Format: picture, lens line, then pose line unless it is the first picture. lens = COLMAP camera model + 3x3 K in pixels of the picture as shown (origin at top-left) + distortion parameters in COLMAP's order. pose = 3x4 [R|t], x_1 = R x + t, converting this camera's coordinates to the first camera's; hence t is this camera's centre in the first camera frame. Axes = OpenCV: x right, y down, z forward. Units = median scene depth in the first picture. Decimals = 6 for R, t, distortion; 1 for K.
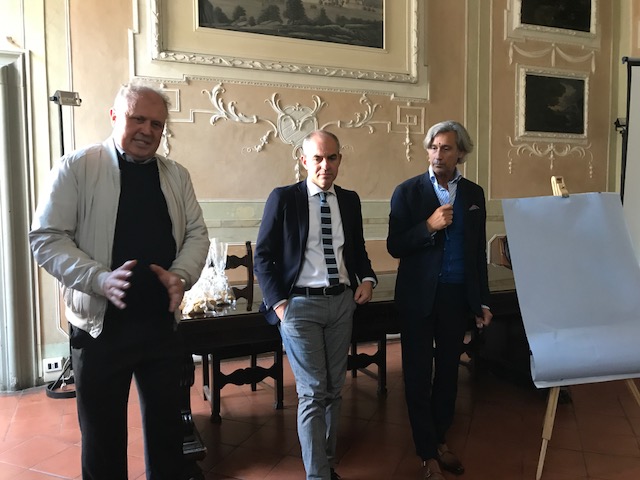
lens RADIAL K [[522.7, 0, 317.3], [0, 522.7, 238.4], [0, 0, 1]] dist [0.026517, -0.020151]
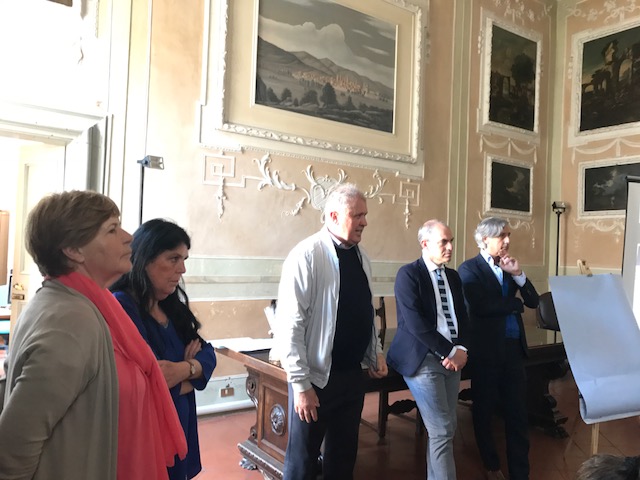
lens RADIAL K [[522.7, 0, 315.1], [0, 522.7, 237.3], [0, 0, 1]] dist [0.026517, -0.020151]
pose [[0.974314, 0.048767, 0.219852, -0.317970], [-0.030094, 0.995710, -0.087496, -0.024158], [-0.223176, 0.078632, 0.971602, -0.088996]]
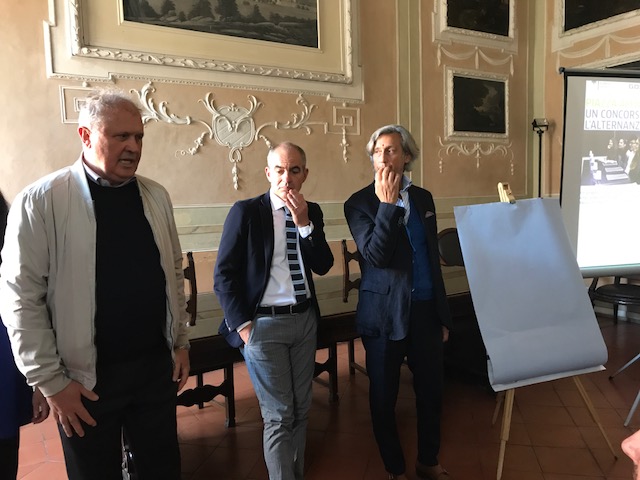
lens RADIAL K [[522.7, 0, 317.2], [0, 522.7, 237.6], [0, 0, 1]] dist [0.026517, -0.020151]
pose [[0.987647, -0.031910, 0.153411, -0.041999], [0.029964, 0.999439, 0.014977, -0.023383], [-0.153802, -0.010195, 0.988049, 0.026486]]
